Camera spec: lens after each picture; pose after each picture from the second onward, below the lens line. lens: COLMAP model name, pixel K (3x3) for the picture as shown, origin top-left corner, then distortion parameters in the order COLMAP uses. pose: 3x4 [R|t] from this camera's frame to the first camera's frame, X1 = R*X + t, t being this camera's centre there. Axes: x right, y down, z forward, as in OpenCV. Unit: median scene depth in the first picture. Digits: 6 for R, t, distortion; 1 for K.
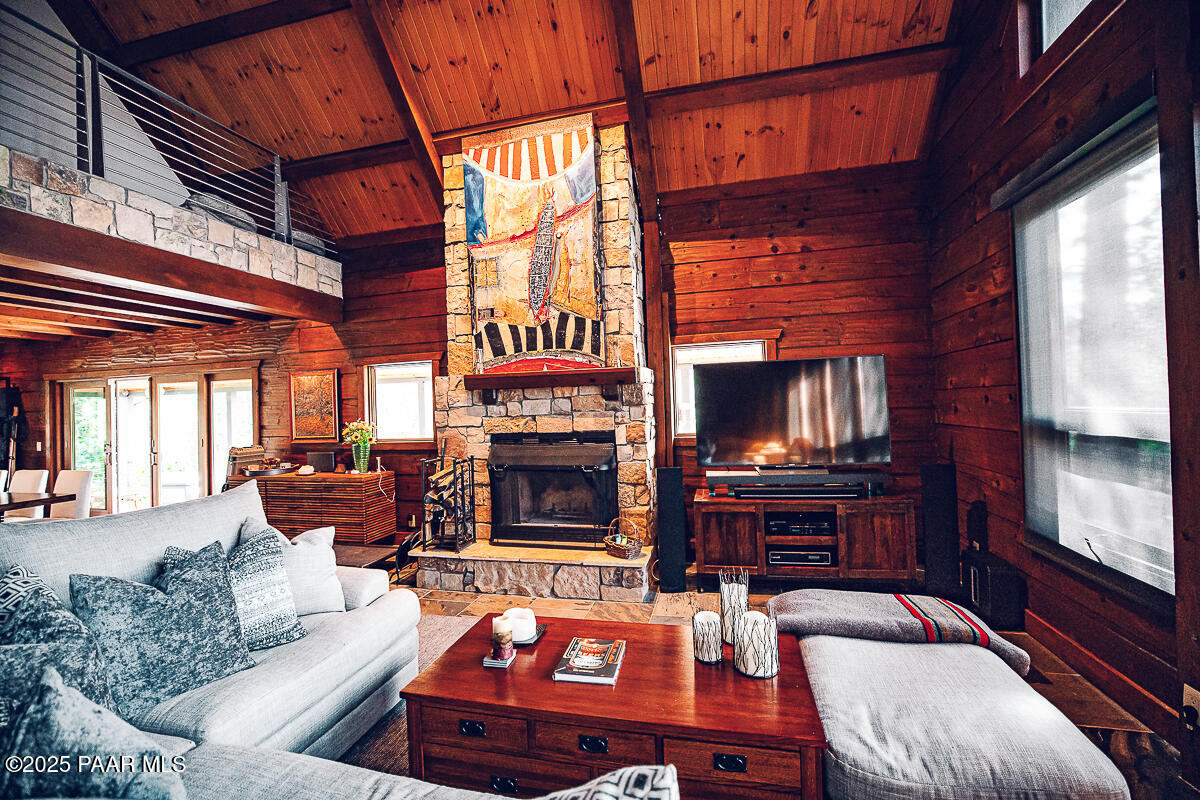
lens RADIAL K [[511.9, 0, 595.4], [0, 511.9, 397.4], [0, 0, 1]] dist [-0.042216, 0.013051]
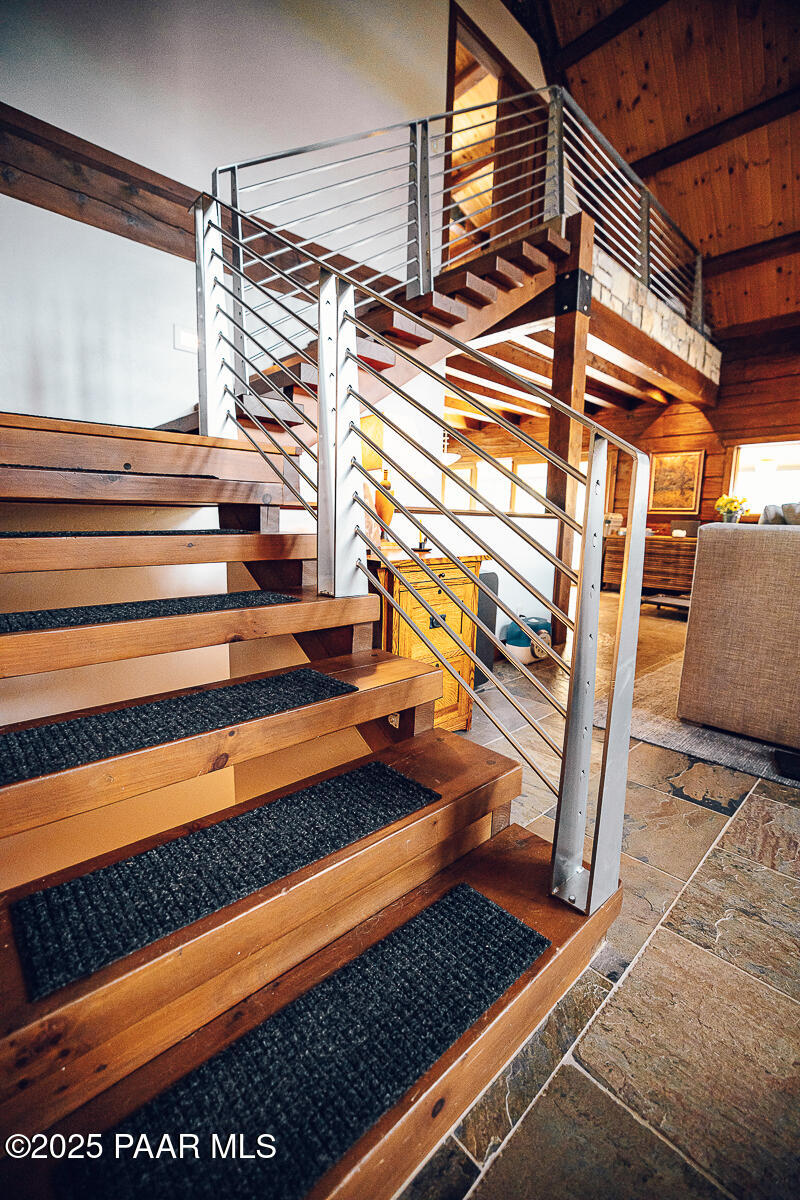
lens RADIAL K [[511.9, 0, 397.3], [0, 511.9, 610.4], [0, 0, 1]] dist [-0.042216, 0.013051]
pose [[0.854140, 0.136710, -0.501752, -0.604908], [-0.037008, 0.978361, 0.203570, 0.119642], [0.518724, -0.155309, 0.840717, -0.497291]]
